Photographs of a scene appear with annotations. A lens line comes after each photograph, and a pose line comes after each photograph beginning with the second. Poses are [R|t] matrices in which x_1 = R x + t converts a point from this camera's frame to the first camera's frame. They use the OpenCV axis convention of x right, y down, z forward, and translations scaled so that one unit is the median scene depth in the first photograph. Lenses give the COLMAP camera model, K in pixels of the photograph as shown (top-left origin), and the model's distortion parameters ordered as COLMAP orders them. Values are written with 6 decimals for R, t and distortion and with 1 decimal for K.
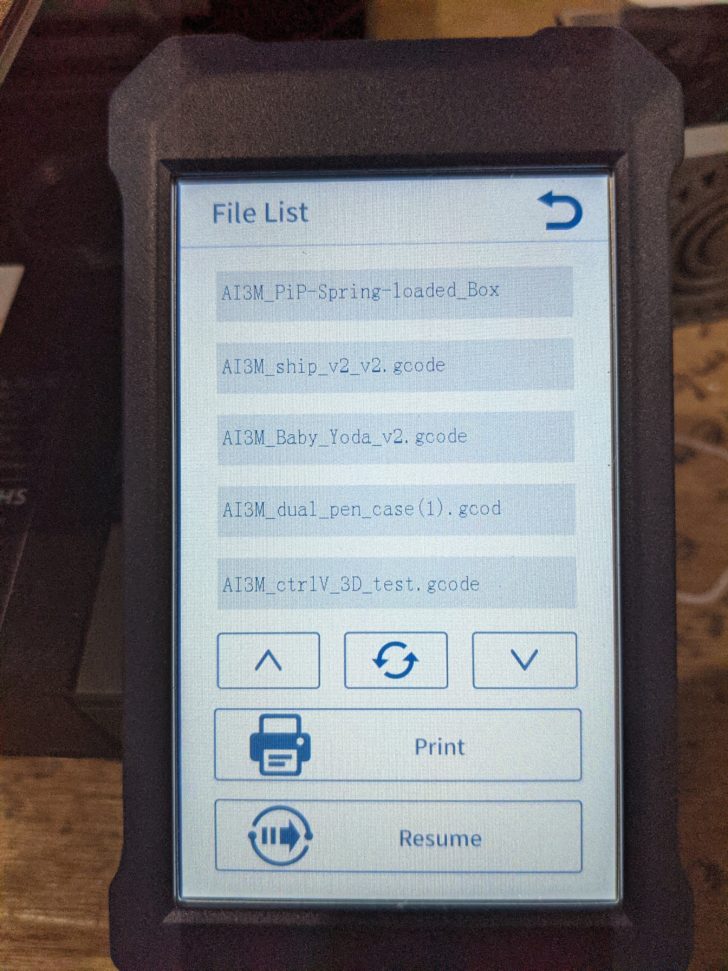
lens RADIAL K [[774.0, 0, 364.0], [0, 774.0, 485.5], [0, 0, 1]] dist [0.005695, -0.000128]
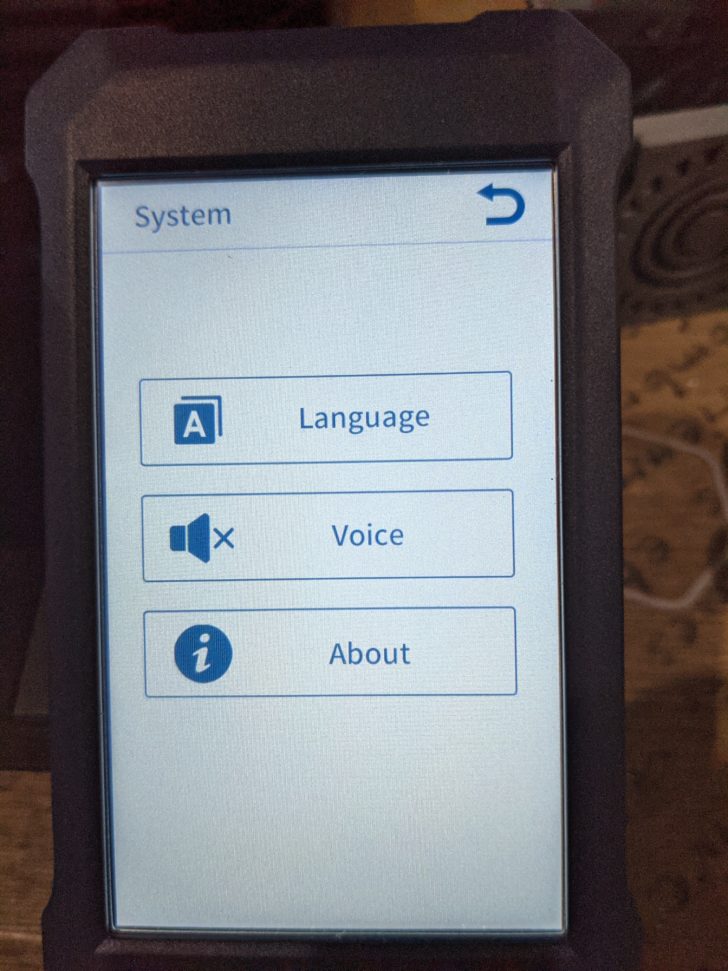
lens RADIAL K [[766.8, 0, 365.5], [0, 766.8, 490.5], [0, 0, 1]] dist [0.001997, 0.002017]
pose [[0.999795, -0.009736, -0.017736, 0.100154], [0.010167, 0.999651, 0.024371, -0.035629], [0.017492, -0.024547, 0.999546, 0.055375]]
